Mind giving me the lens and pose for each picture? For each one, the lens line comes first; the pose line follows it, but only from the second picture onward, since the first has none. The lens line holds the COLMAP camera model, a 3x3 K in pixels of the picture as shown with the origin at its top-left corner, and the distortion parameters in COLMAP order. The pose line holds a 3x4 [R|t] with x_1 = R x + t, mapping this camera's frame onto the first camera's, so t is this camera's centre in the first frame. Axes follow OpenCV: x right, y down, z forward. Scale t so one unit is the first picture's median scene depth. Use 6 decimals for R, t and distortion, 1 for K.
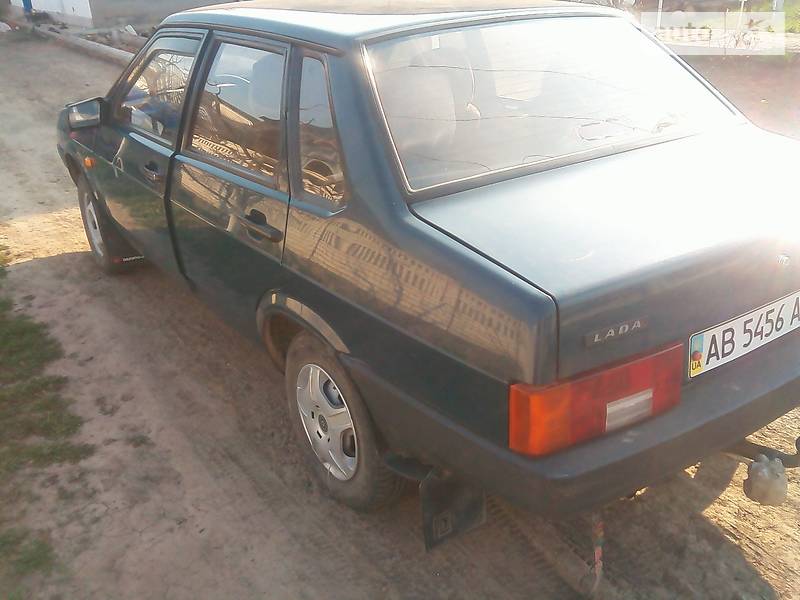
lens RADIAL K [[786.5, 0, 400.0], [0, 786.5, 300.0], [0, 0, 1]] dist [0.015746, 0.000968]
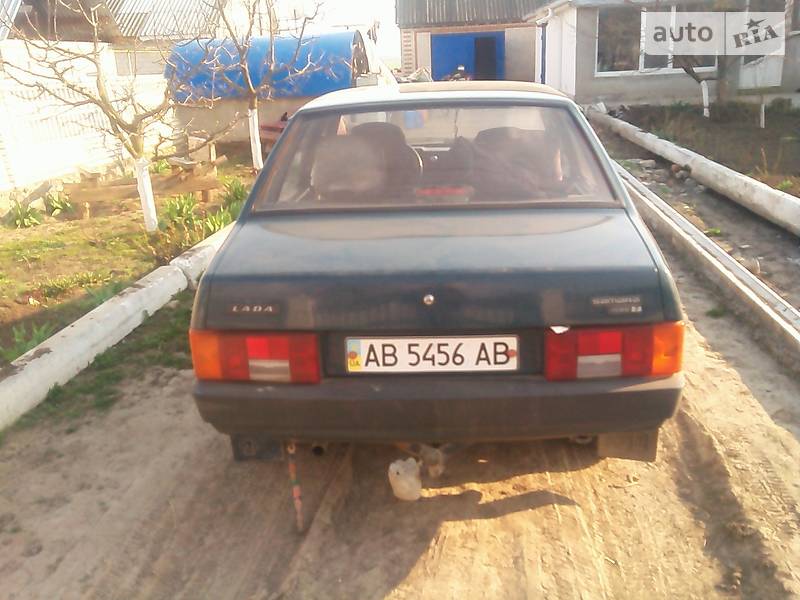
lens RADIAL K [[781.3, 0, 400.0], [0, 781.3, 300.0], [0, 0, 1]] dist [0.078792, -0.002930]
pose [[0.777953, 0.188100, -0.599506, 1.102183], [-0.241446, 0.970374, -0.008851, -0.024544], [0.580080, 0.151634, 0.800321, -0.013681]]
